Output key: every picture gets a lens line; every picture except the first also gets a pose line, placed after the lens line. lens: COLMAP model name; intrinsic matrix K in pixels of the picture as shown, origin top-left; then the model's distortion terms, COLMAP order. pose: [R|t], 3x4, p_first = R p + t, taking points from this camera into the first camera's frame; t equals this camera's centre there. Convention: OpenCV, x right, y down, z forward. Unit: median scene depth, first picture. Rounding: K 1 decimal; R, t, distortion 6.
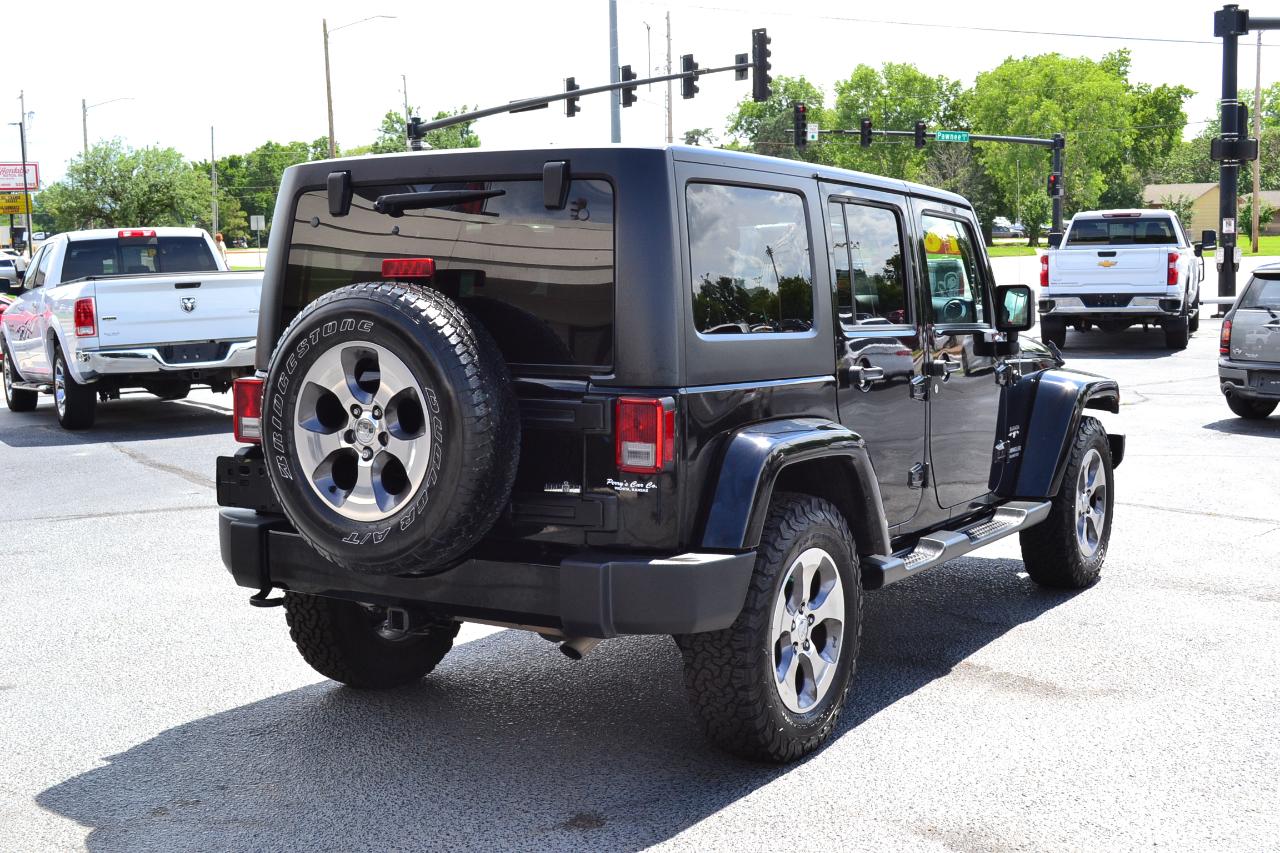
lens RADIAL K [[1577.9, 0, 629.1], [0, 1577.9, 430.9], [0, 0, 1]] dist [-0.046309, 0.007884]
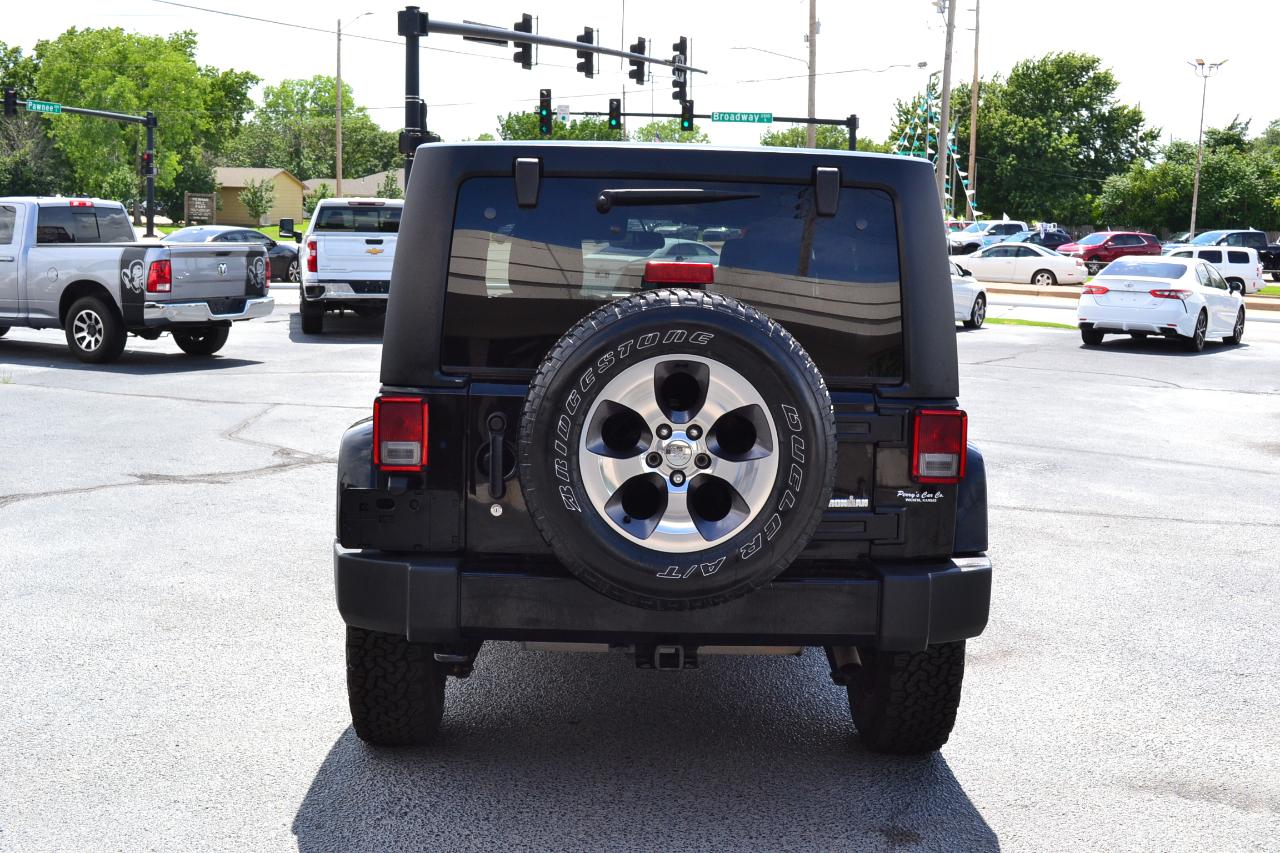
lens RADIAL K [[1577.9, 0, 629.1], [0, 1577.9, 430.9], [0, 0, 1]] dist [-0.046309, 0.007884]
pose [[0.828393, -0.034612, 0.559076, -0.571186], [0.027286, 0.999398, 0.021441, -0.026988], [-0.559482, -0.002507, 0.828839, 0.216528]]
